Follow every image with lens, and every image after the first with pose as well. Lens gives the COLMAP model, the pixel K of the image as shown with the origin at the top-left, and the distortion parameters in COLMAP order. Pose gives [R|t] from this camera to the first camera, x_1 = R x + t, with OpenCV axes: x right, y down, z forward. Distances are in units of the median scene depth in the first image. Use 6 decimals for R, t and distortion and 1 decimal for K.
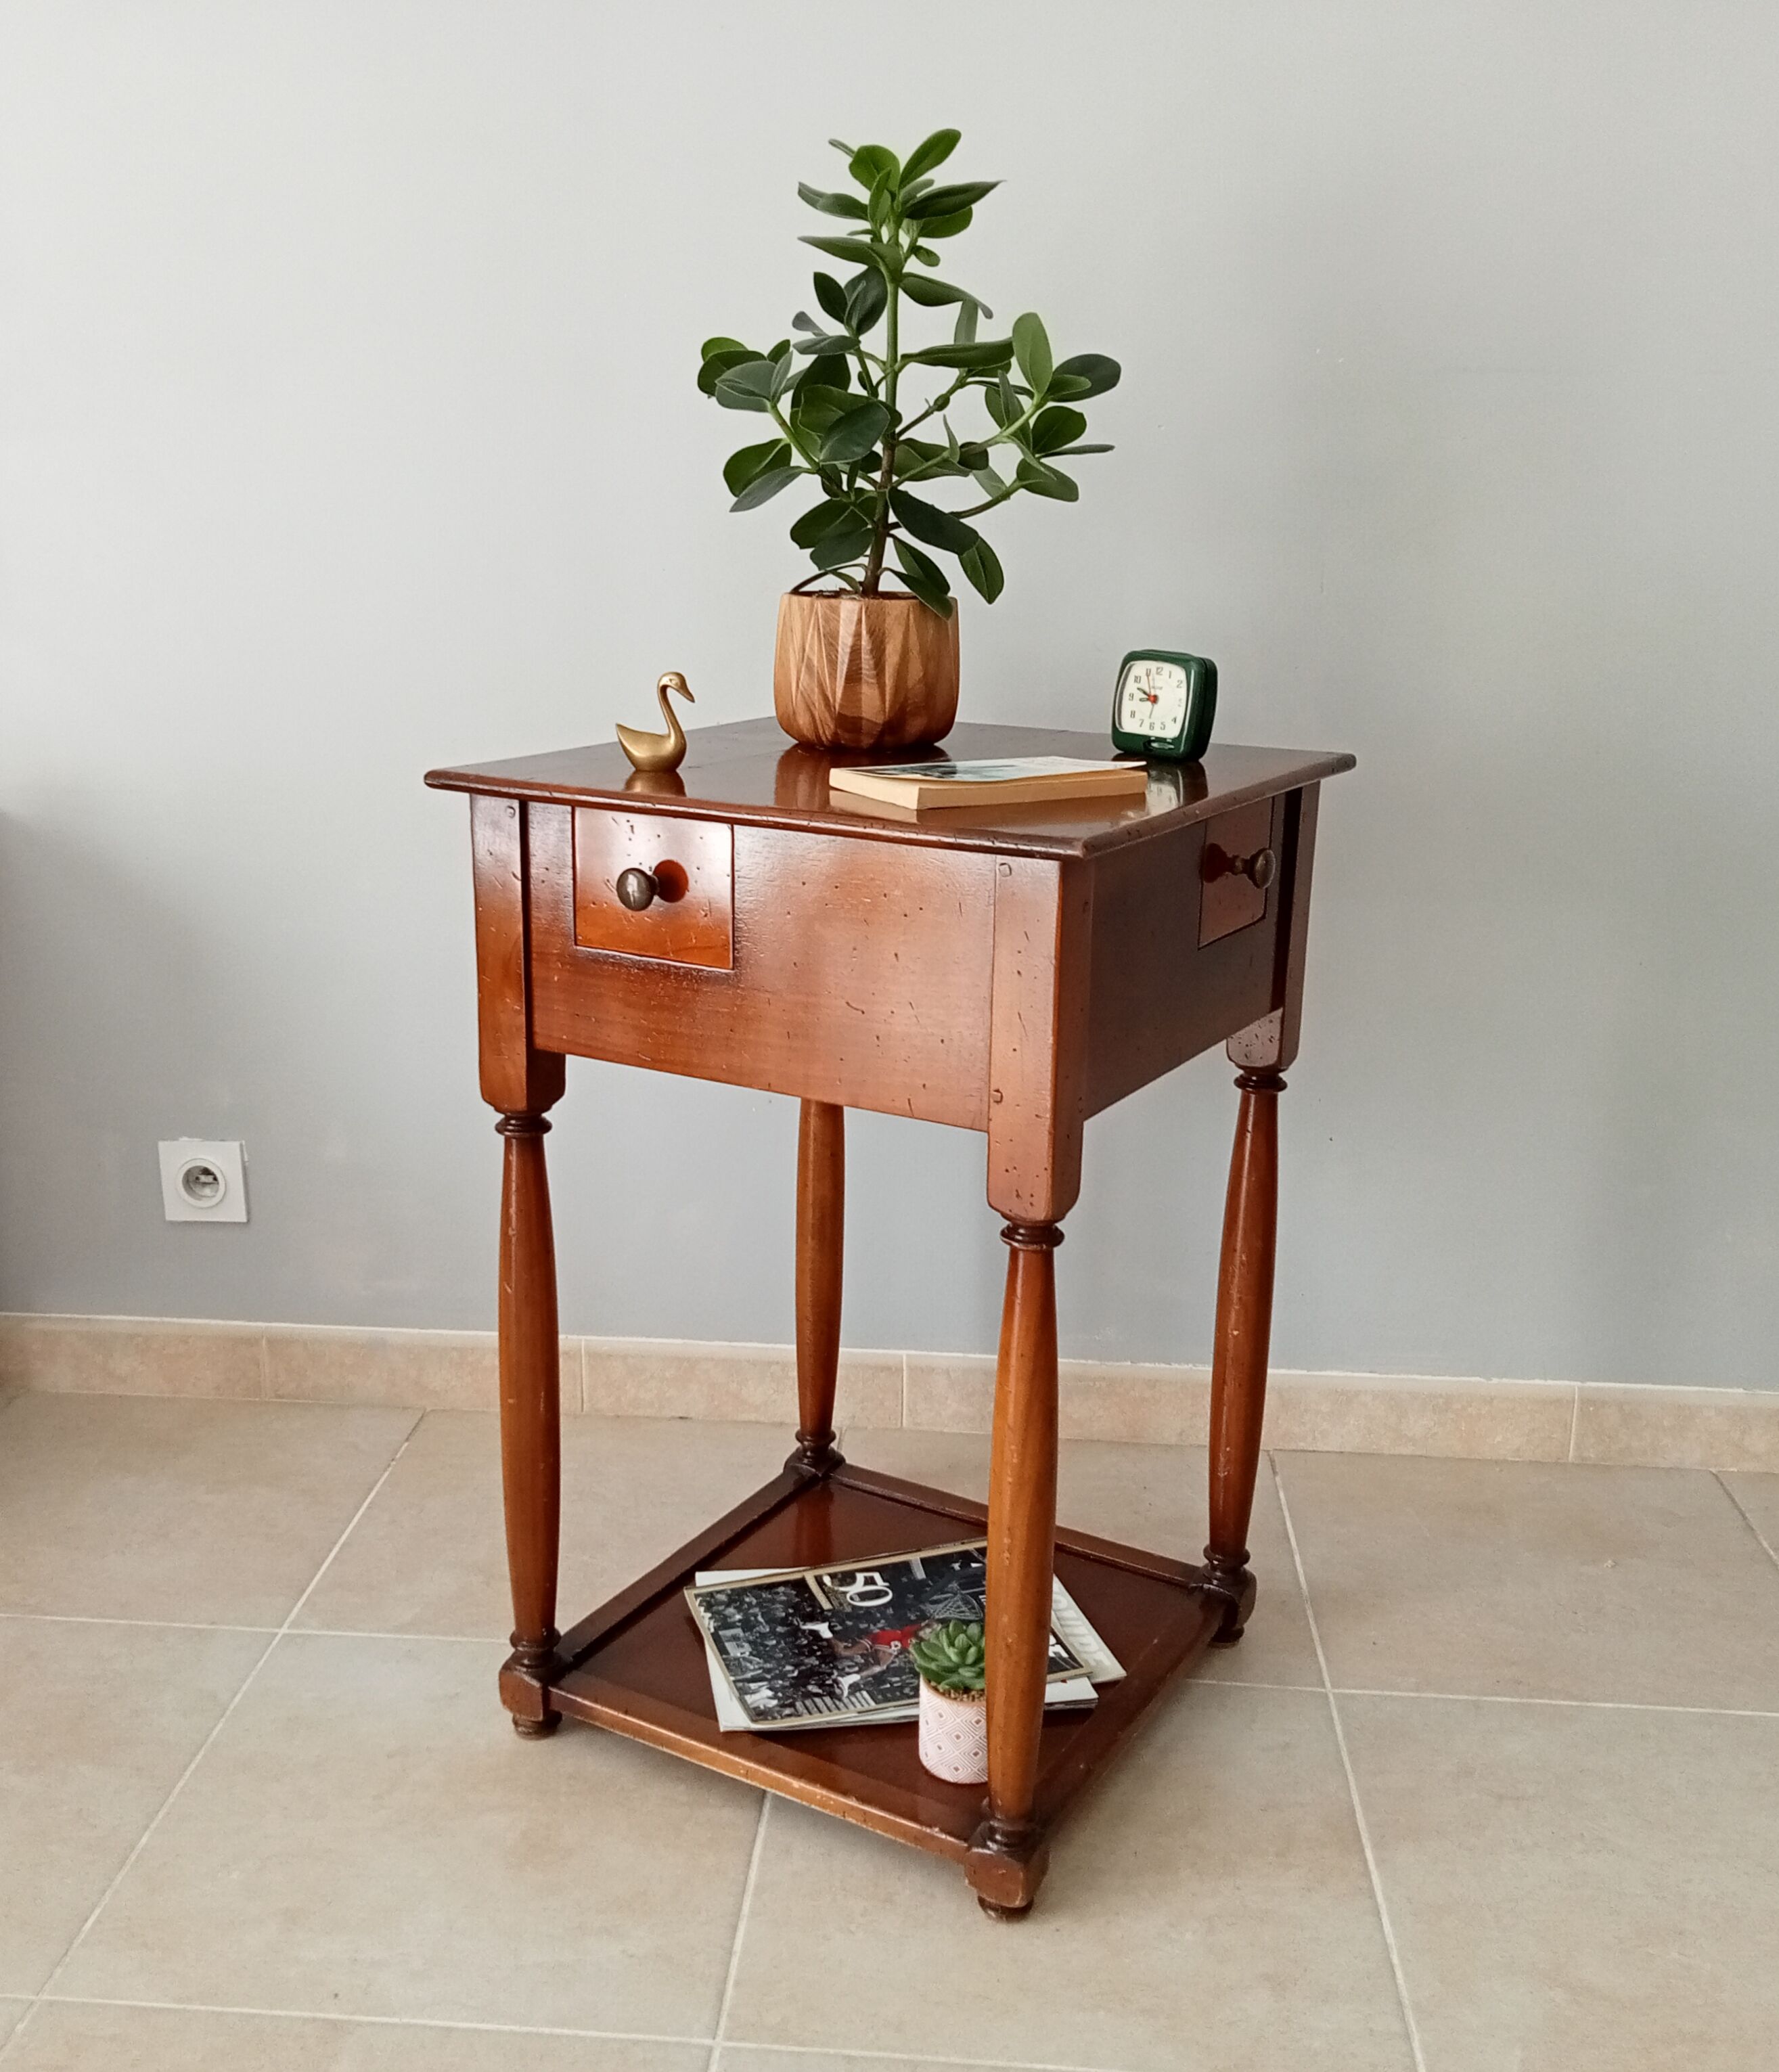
lens RADIAL K [[2095.0, 0, 827.7], [0, 2095.0, 1014.8], [0, 0, 1]] dist [0.047032, -0.021402]
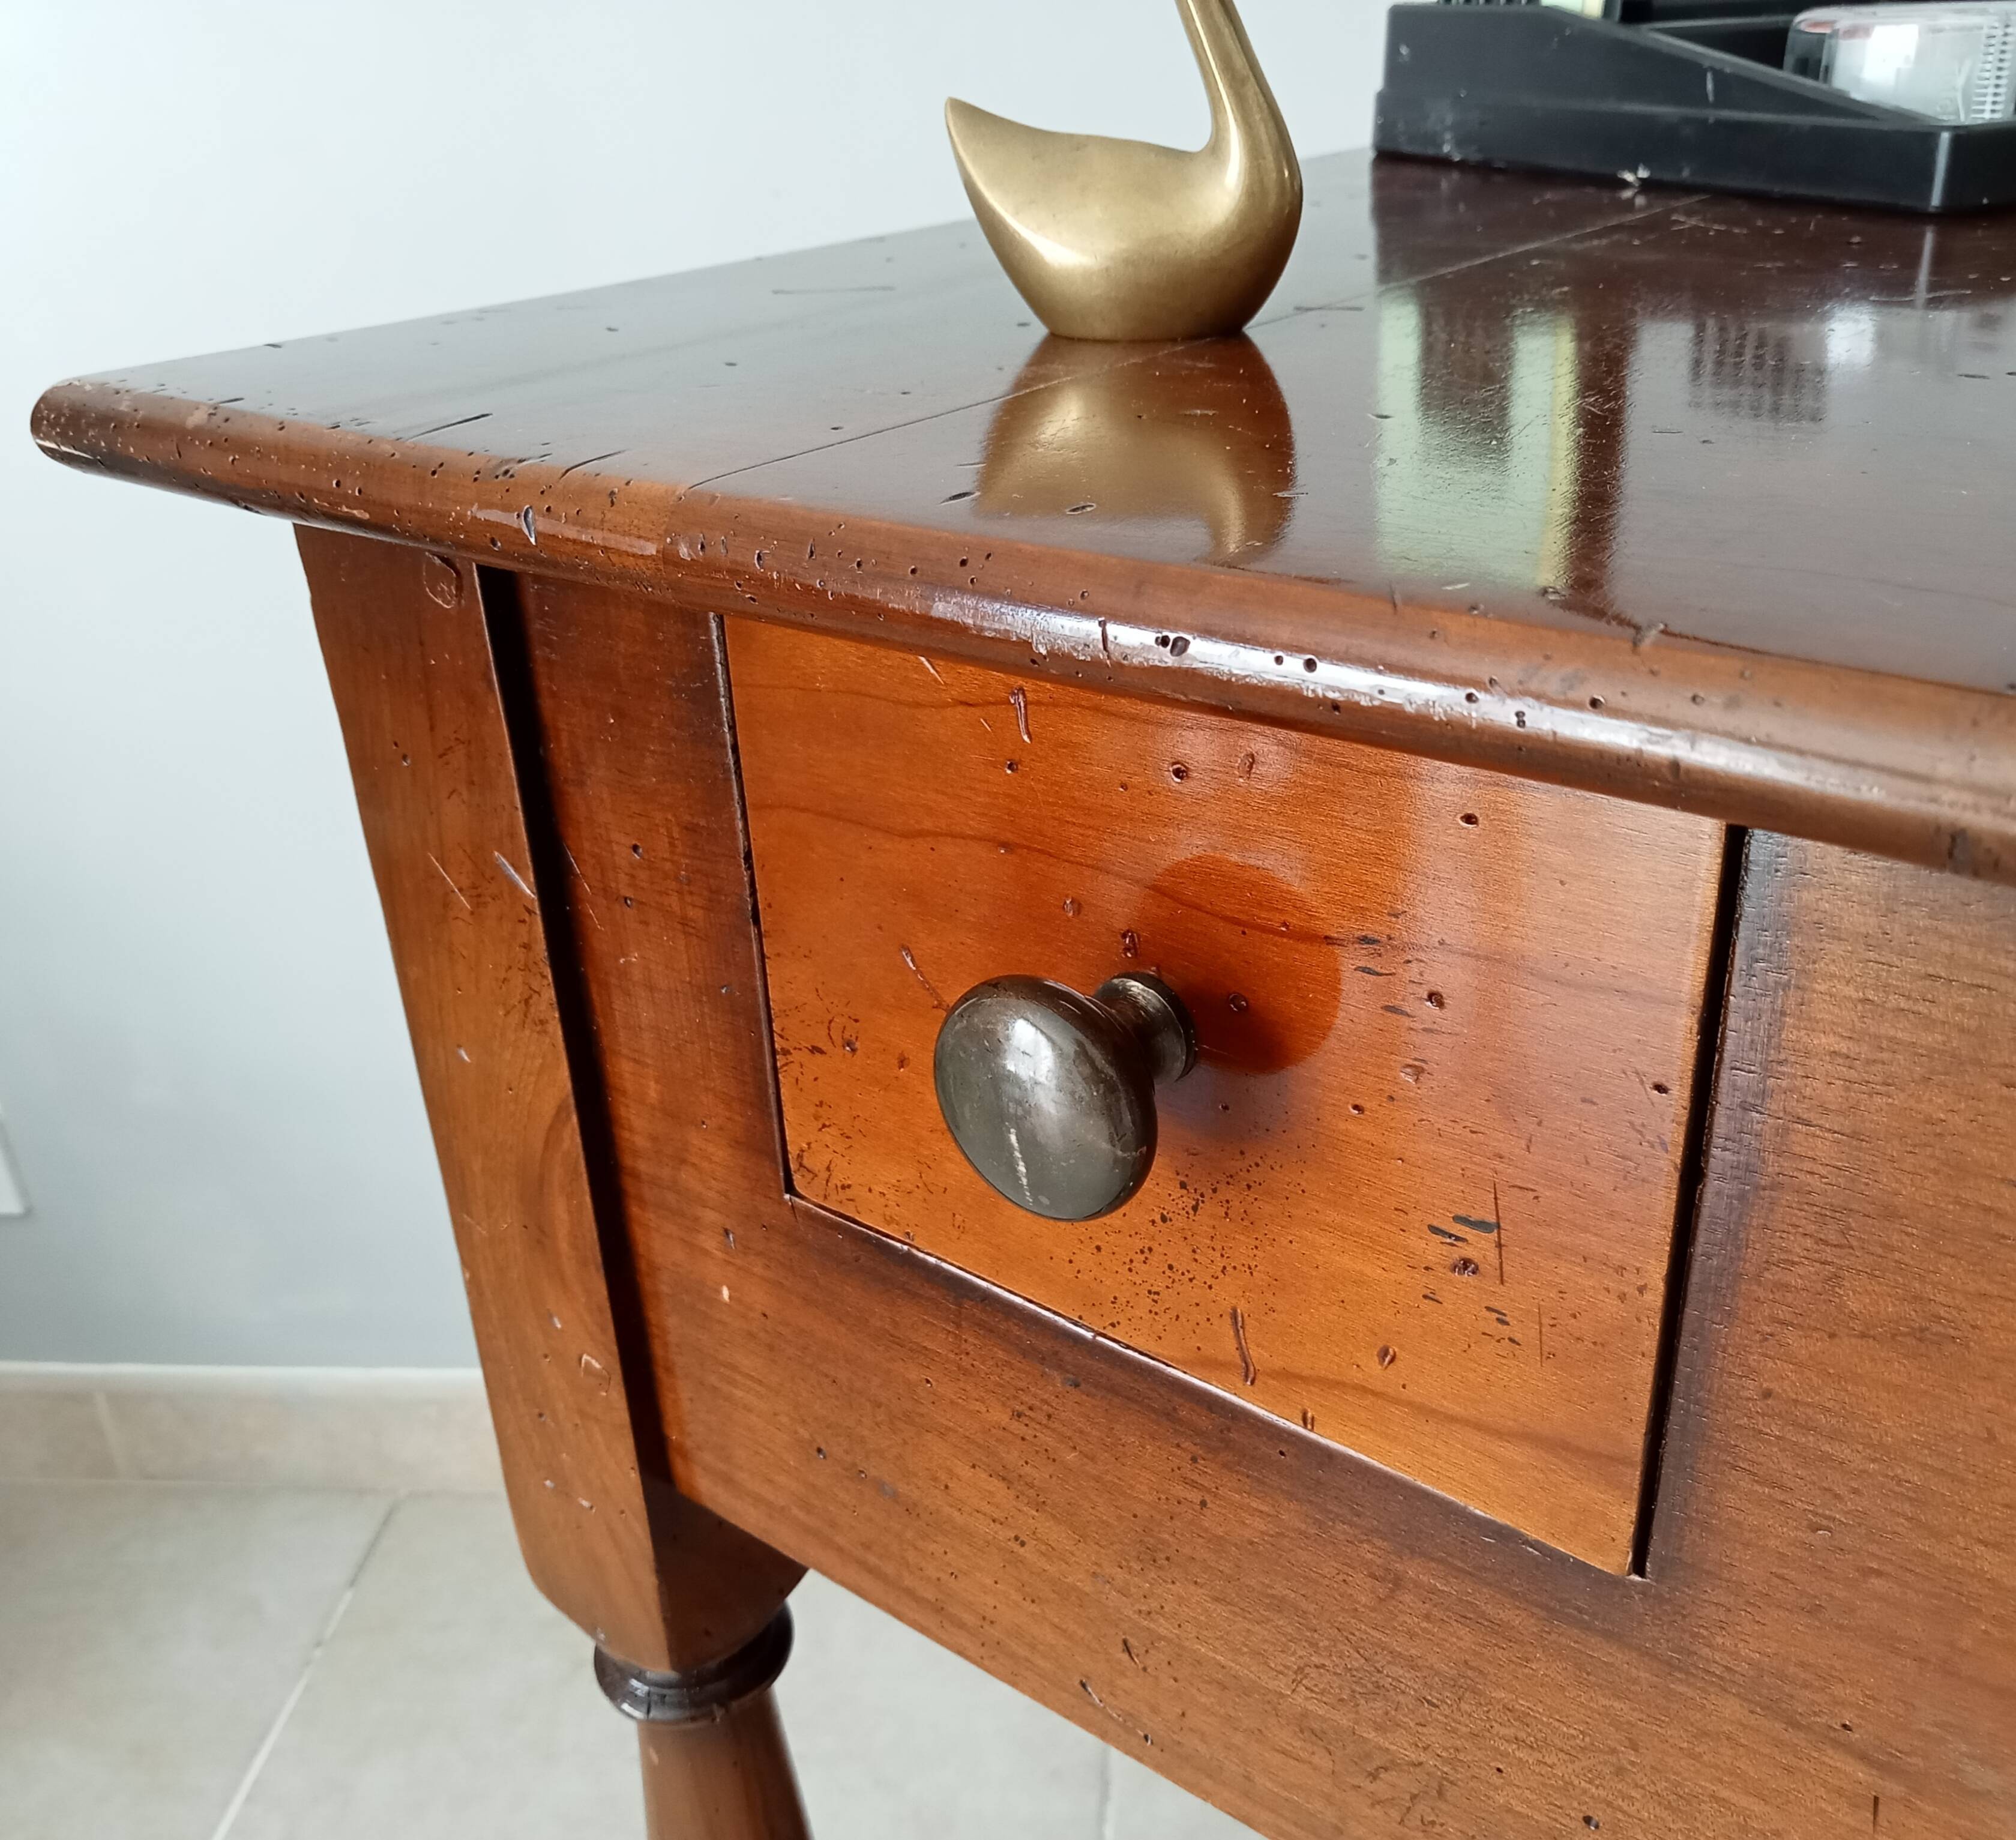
lens RADIAL K [[1899.2, 0, 1052.4], [0, 1899.2, 925.4], [0, 0, 1]] dist [-0.001717, -0.014433]
pose [[0.993857, -0.001655, -0.110656, -0.063335], [0.024809, 0.977770, 0.208206, -0.088566], [0.107852, -0.209673, 0.971805, 0.721286]]
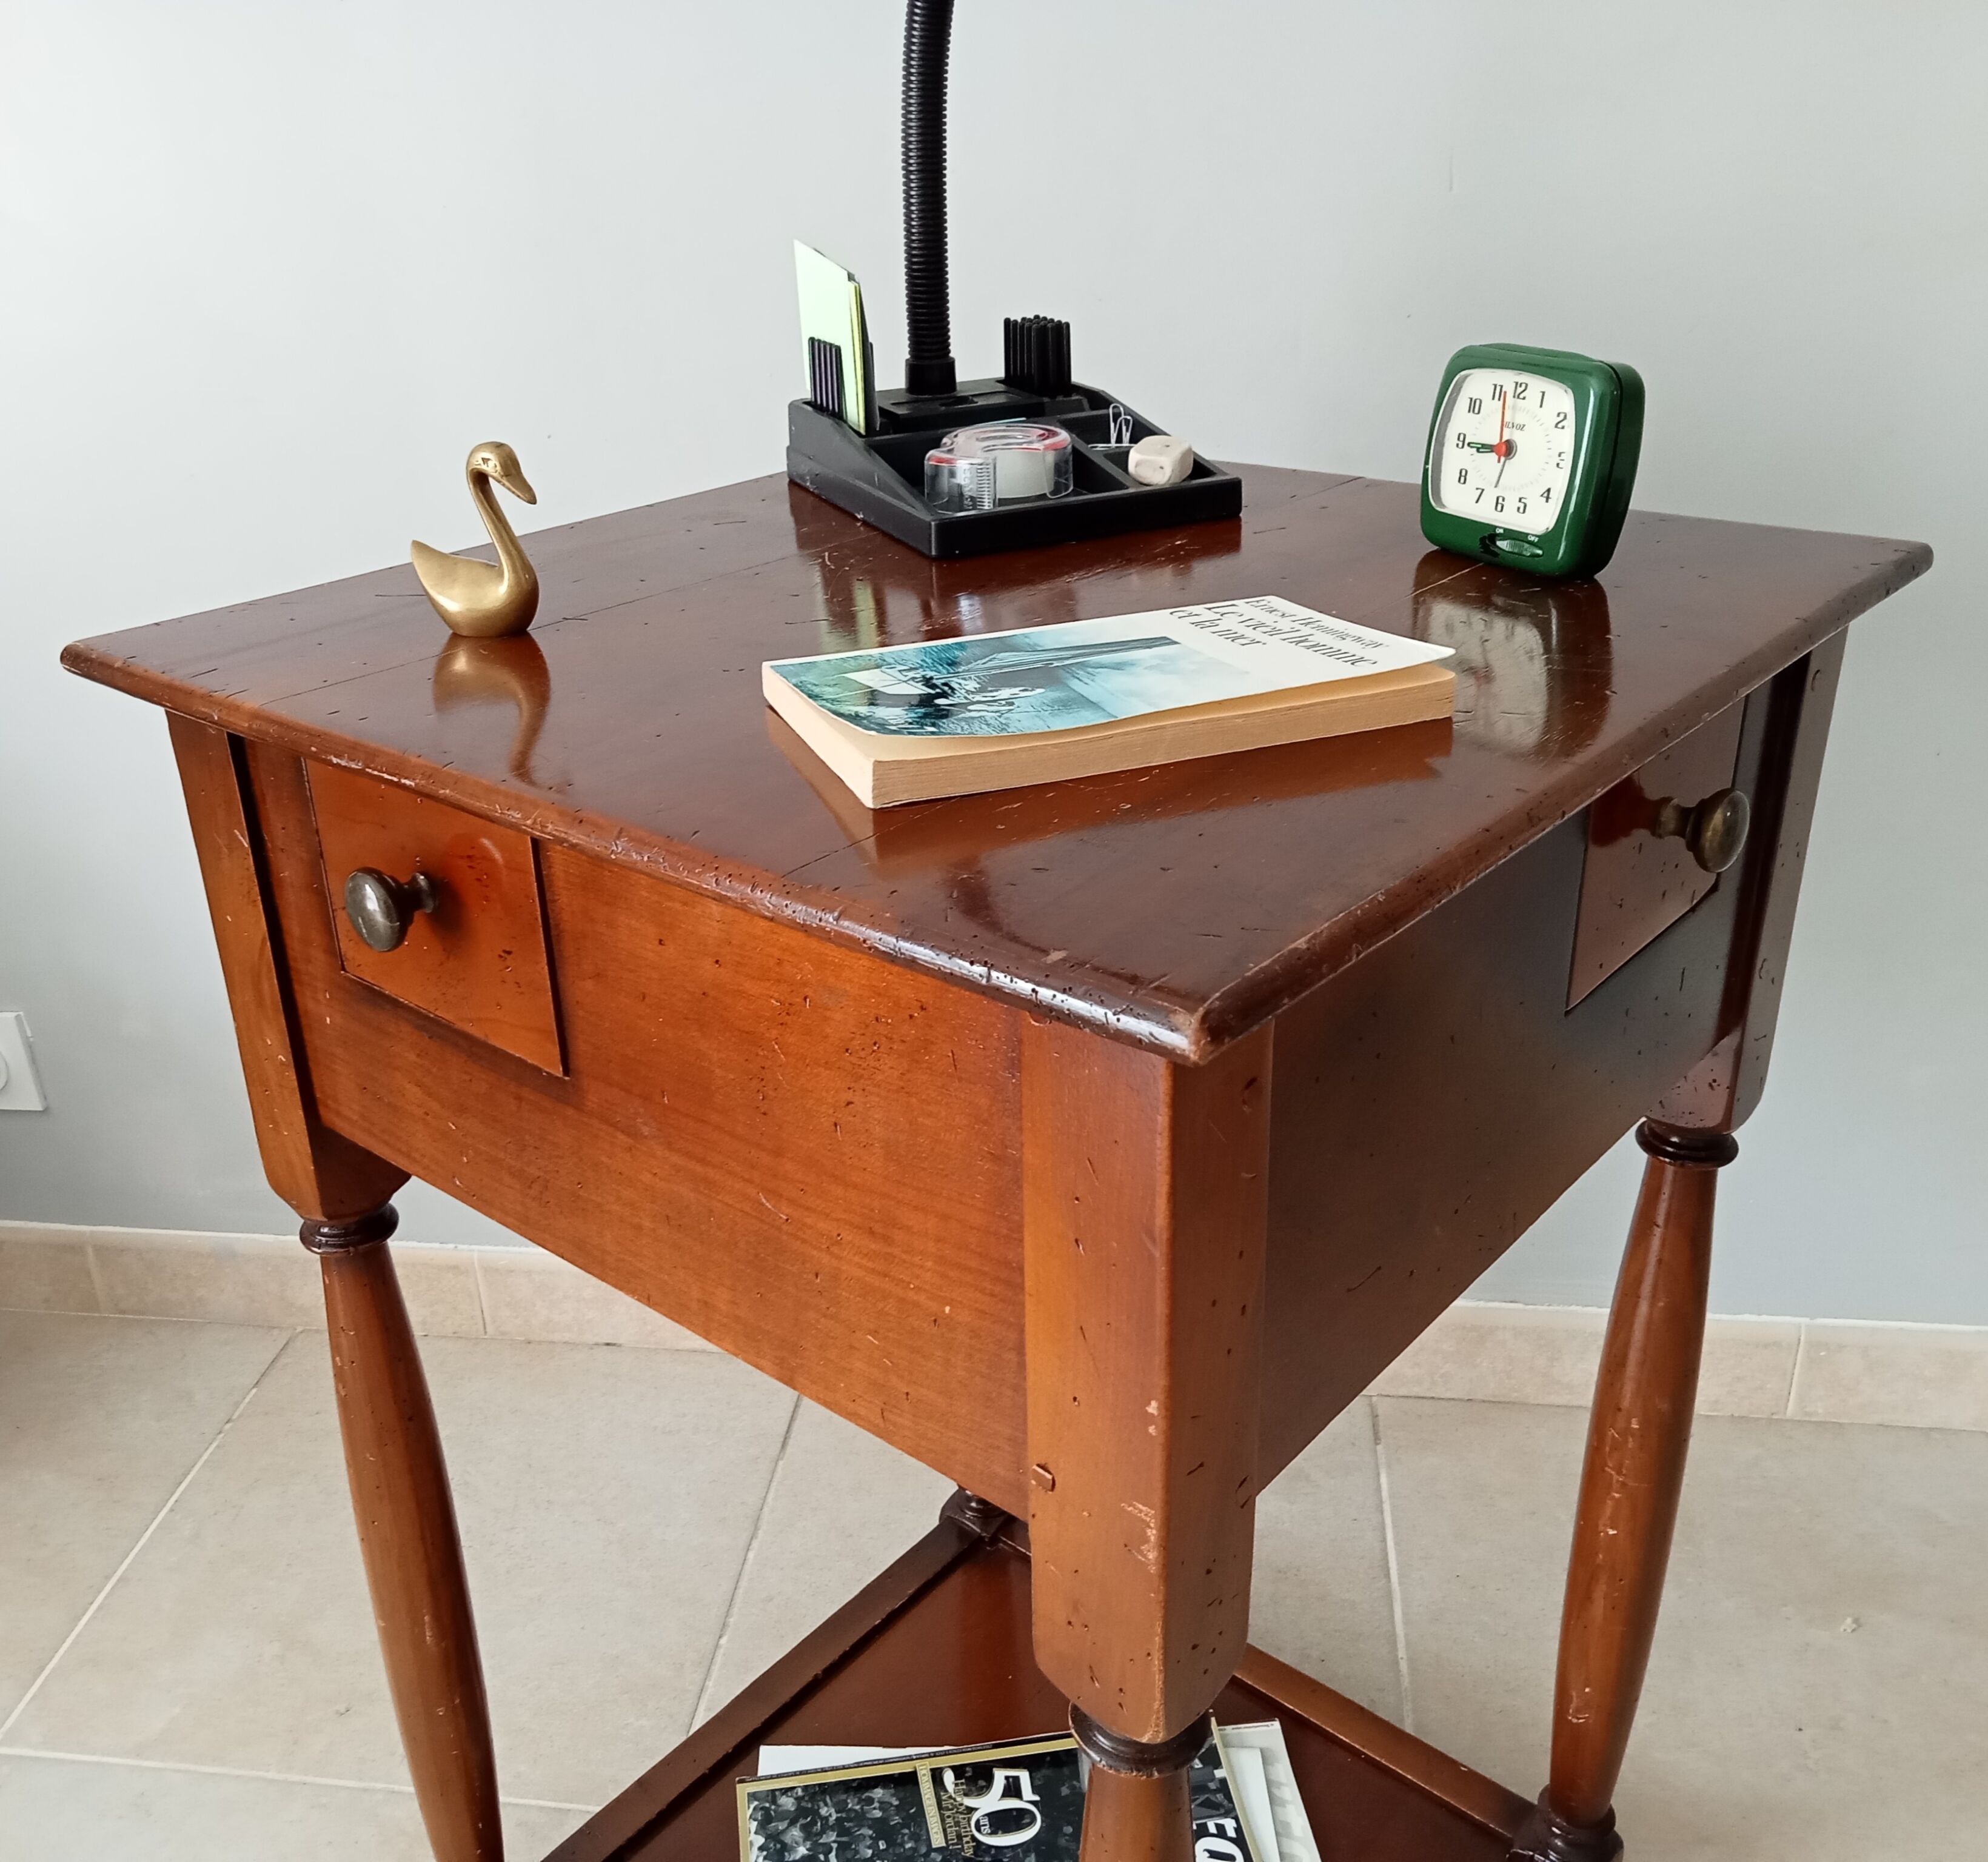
lens RADIAL K [[1878.8, 0, 891.0], [0, 1878.8, 929.6], [0, 0, 1]] dist [0.013221, 0.003895]
pose [[0.981366, 0.026274, -0.190346, 0.095325], [0.008240, 0.983942, 0.178298, -0.112933], [0.191974, -0.176544, 0.965390, 0.497664]]
